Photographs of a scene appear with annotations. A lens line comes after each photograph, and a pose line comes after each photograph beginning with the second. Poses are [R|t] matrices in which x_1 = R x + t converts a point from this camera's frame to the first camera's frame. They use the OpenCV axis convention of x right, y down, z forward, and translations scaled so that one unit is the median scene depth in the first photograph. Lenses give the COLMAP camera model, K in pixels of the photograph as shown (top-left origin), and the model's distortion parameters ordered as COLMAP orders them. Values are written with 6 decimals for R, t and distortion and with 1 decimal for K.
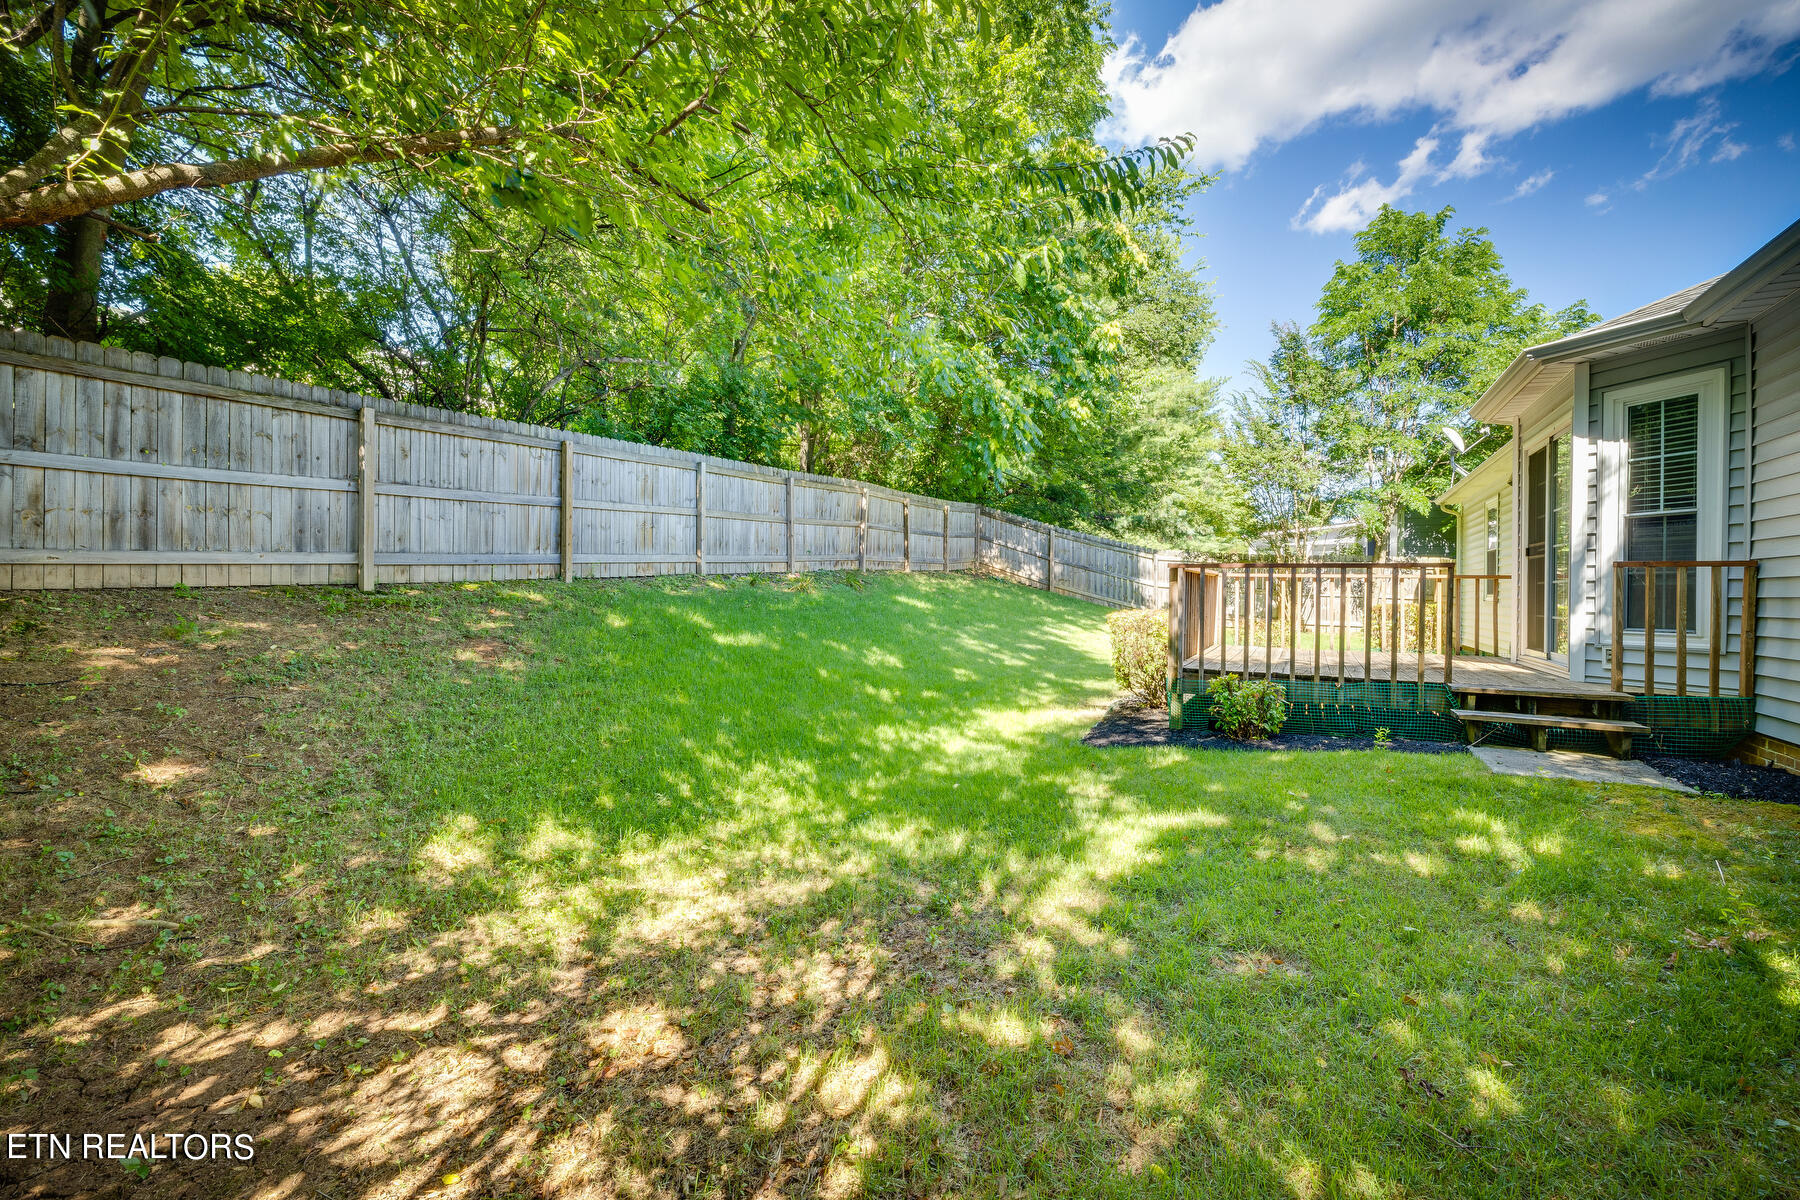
lens RADIAL K [[754.6, 0, 900.3], [0, 754.6, 590.8], [0, 0, 1]] dist [-0.001423, 0.000011]
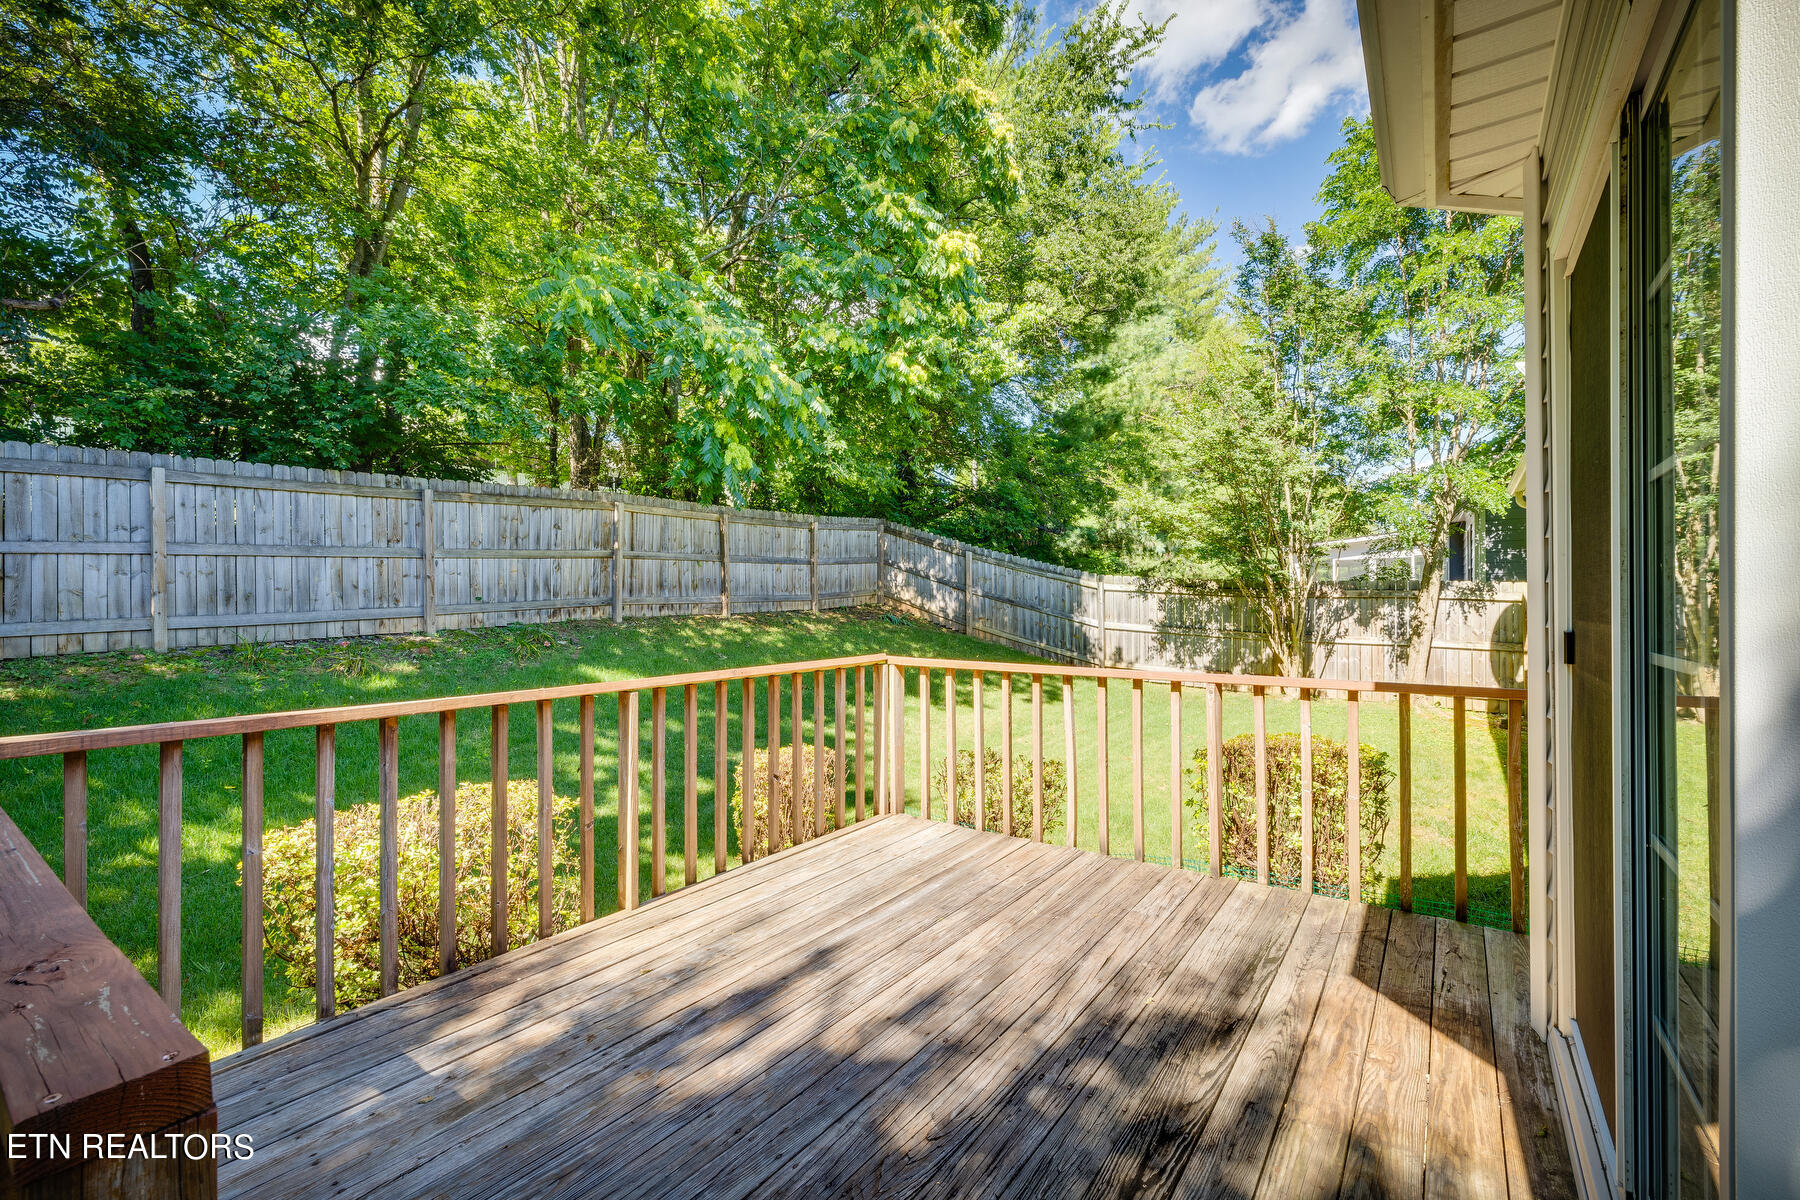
lens RADIAL K [[754.6, 0, 902.7], [0, 754.6, 604.2], [0, 0, 1]] dist [-0.001423, 0.000011]
pose [[0.990944, -0.017487, -0.133129, 0.278376], [0.016956, 0.999843, -0.005121, -0.030217], [0.133198, 0.002817, 0.991085, 0.310855]]
